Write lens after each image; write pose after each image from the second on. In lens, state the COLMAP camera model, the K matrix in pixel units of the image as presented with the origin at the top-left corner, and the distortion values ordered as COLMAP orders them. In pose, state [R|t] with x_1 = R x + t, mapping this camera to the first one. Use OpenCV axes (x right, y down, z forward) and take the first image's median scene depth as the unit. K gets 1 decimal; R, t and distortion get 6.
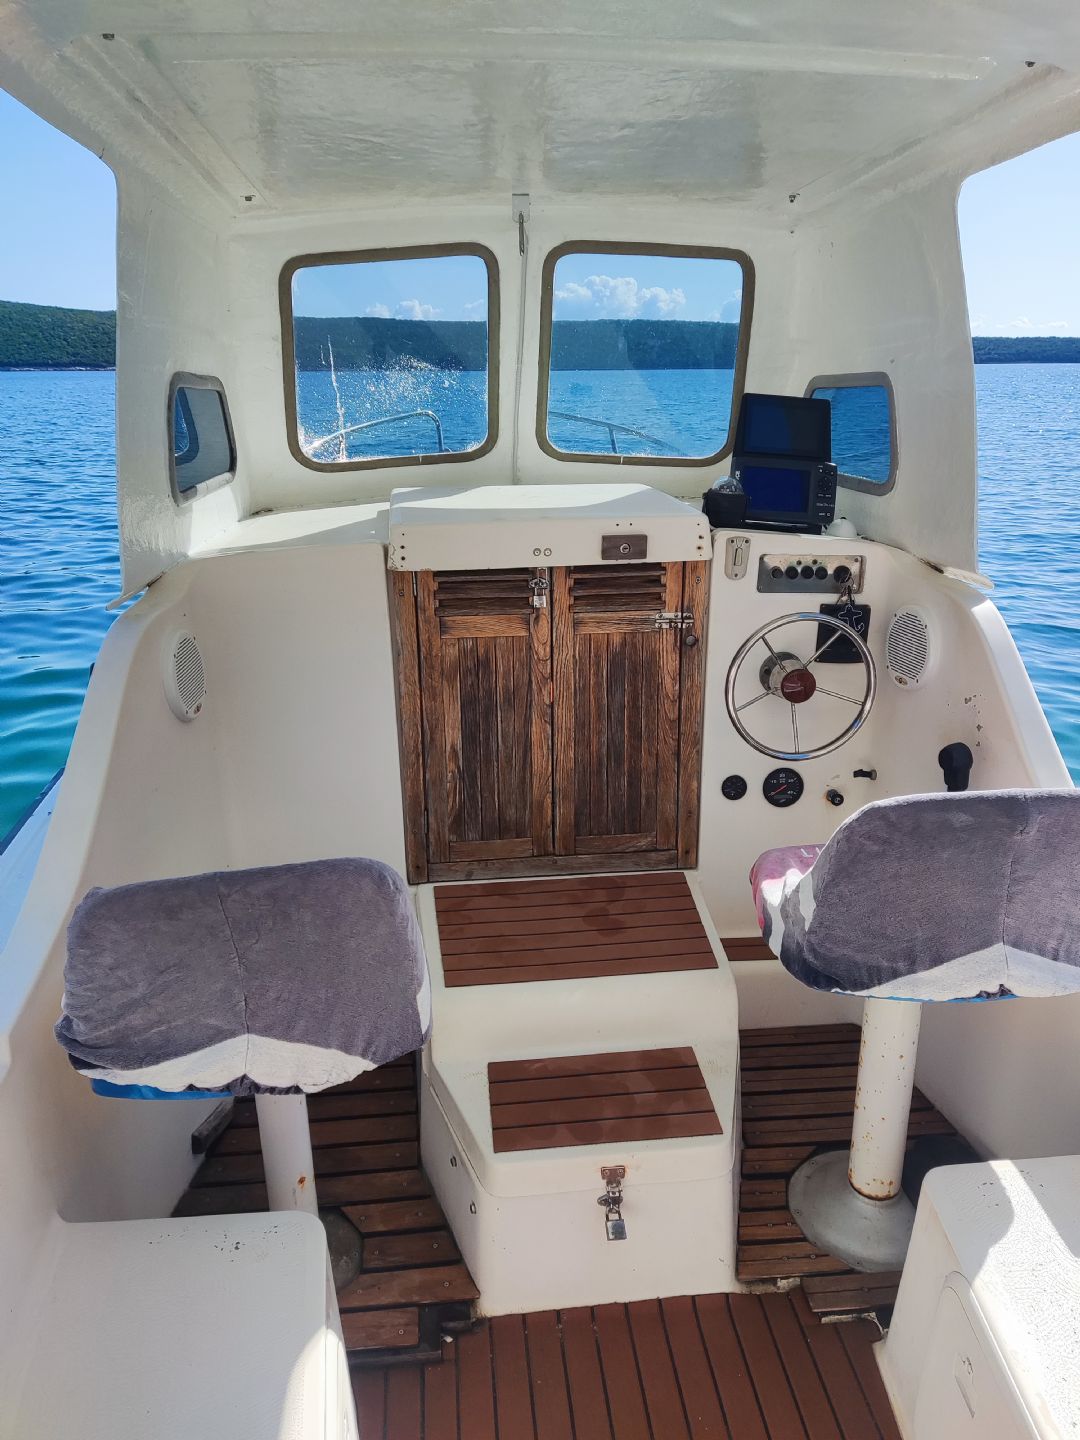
lens RADIAL K [[1027.9, 0, 542.9], [0, 1027.9, 681.2], [0, 0, 1]] dist [0.115537, -0.139443]
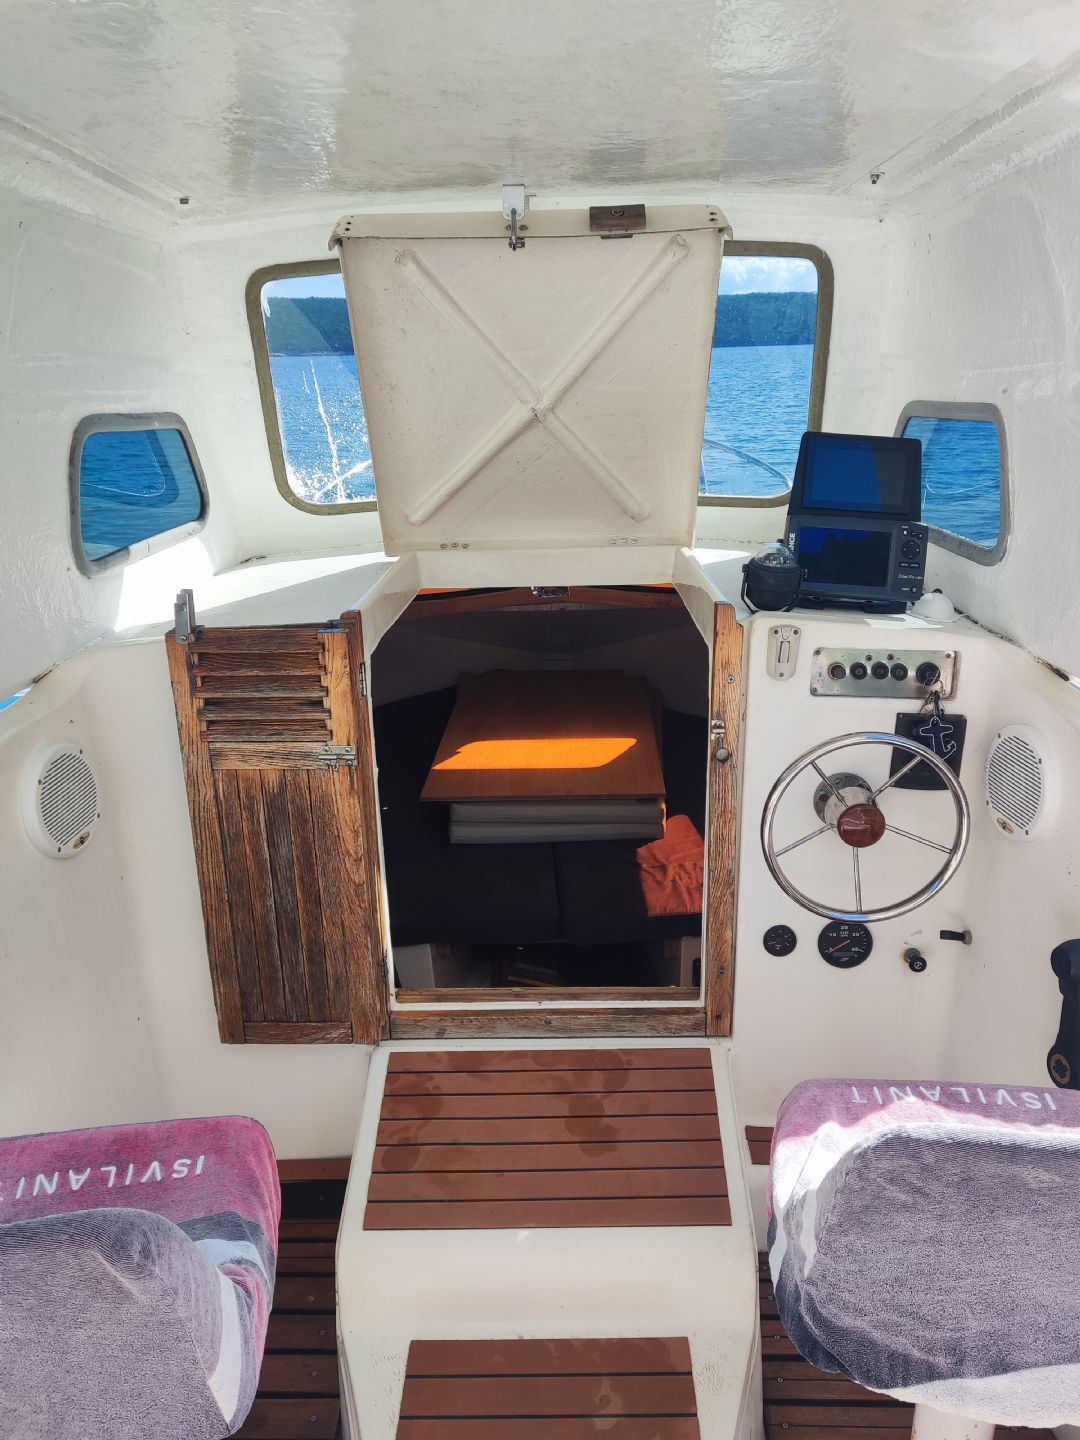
lens RADIAL K [[1027.9, 0, 542.9], [0, 1027.9, 681.2], [0, 0, 1]] dist [0.115537, -0.139443]
pose [[0.992701, 0.023897, -0.118208, 0.099662], [-0.022674, 0.999675, 0.011678, -0.100106], [0.118448, -0.008913, 0.992920, 0.213817]]
